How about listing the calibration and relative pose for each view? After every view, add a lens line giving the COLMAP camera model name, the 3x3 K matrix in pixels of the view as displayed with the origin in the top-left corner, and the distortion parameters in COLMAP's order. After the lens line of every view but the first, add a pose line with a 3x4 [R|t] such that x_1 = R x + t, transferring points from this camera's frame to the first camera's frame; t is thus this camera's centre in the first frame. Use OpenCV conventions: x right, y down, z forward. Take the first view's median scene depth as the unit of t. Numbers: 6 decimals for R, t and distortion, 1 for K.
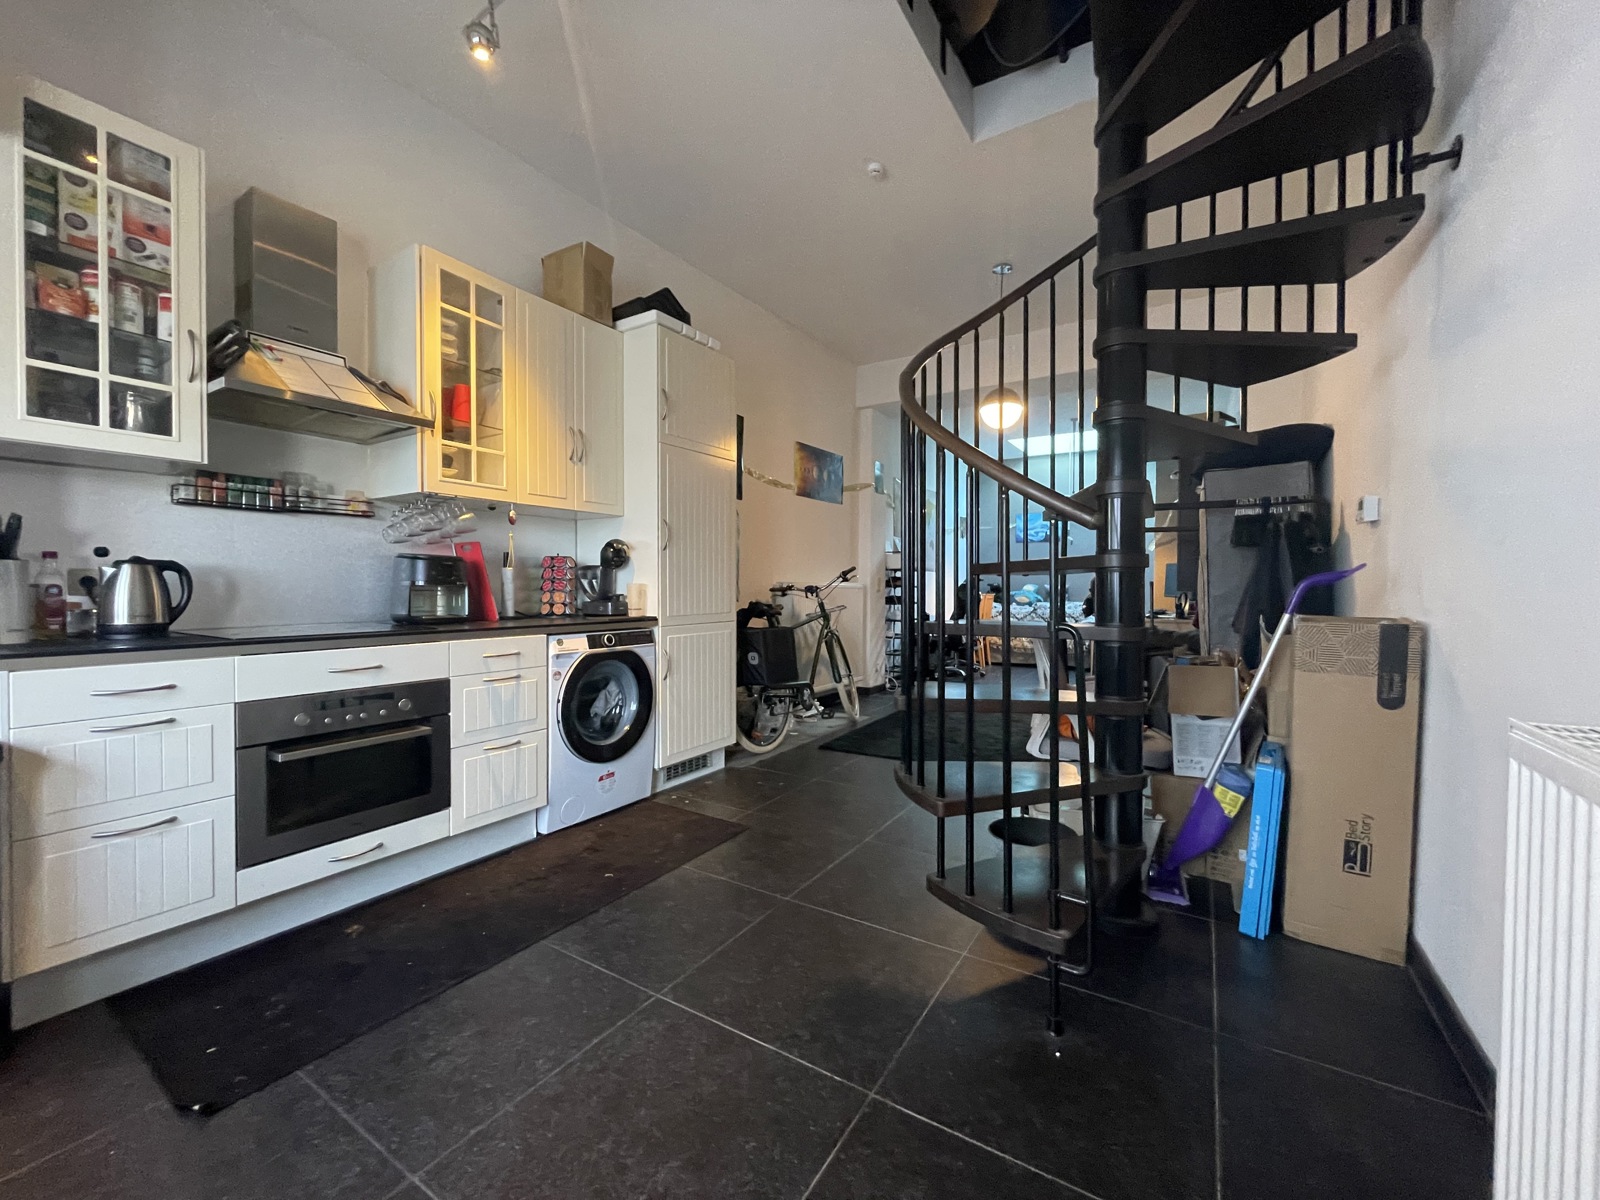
lens RADIAL K [[648.2, 0, 800.0], [0, 648.2, 600.0], [0, 0, 1]] dist [-0.000701, -0.000059]
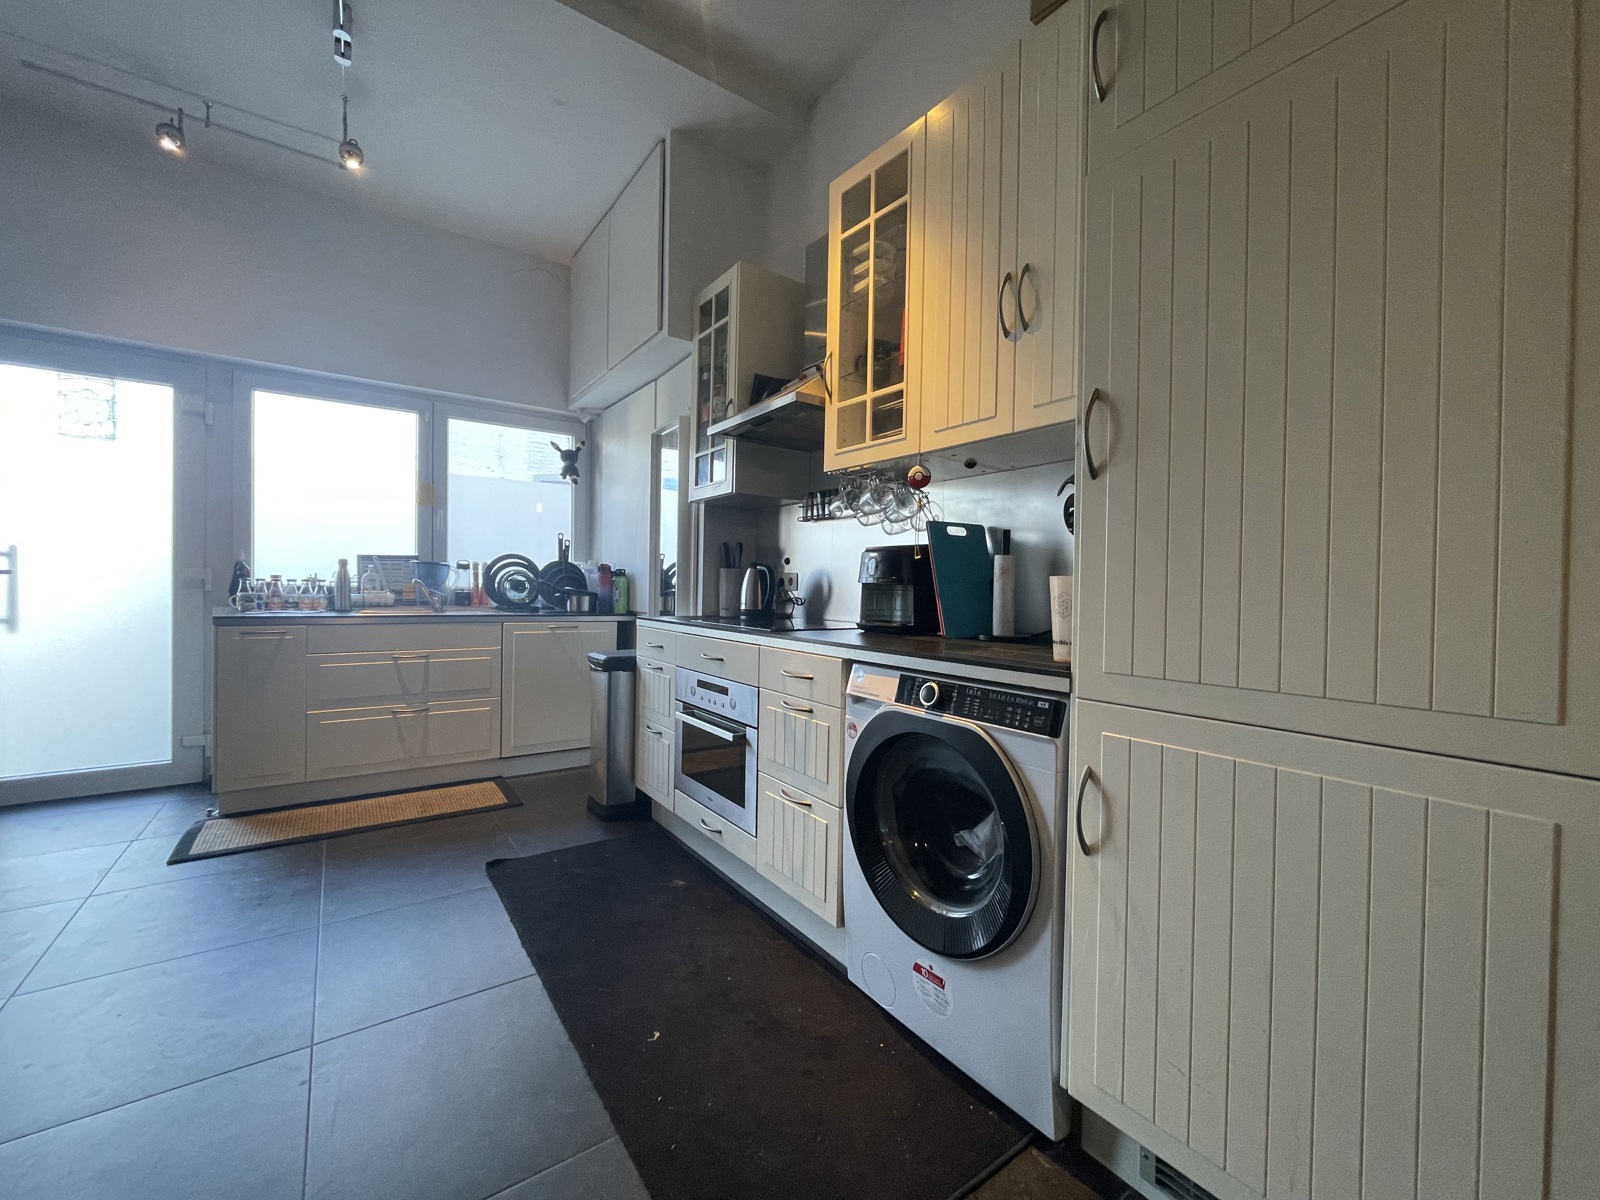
lens RADIAL K [[648.2, 0, 800.0], [0, 648.2, 600.0], [0, 0, 1]] dist [-0.000701, -0.000059]
pose [[-0.386591, 0.003717, -0.922244, 0.195876], [-0.044210, 0.998768, 0.022558, -0.015138], [0.921191, 0.049493, -0.385950, 1.150837]]
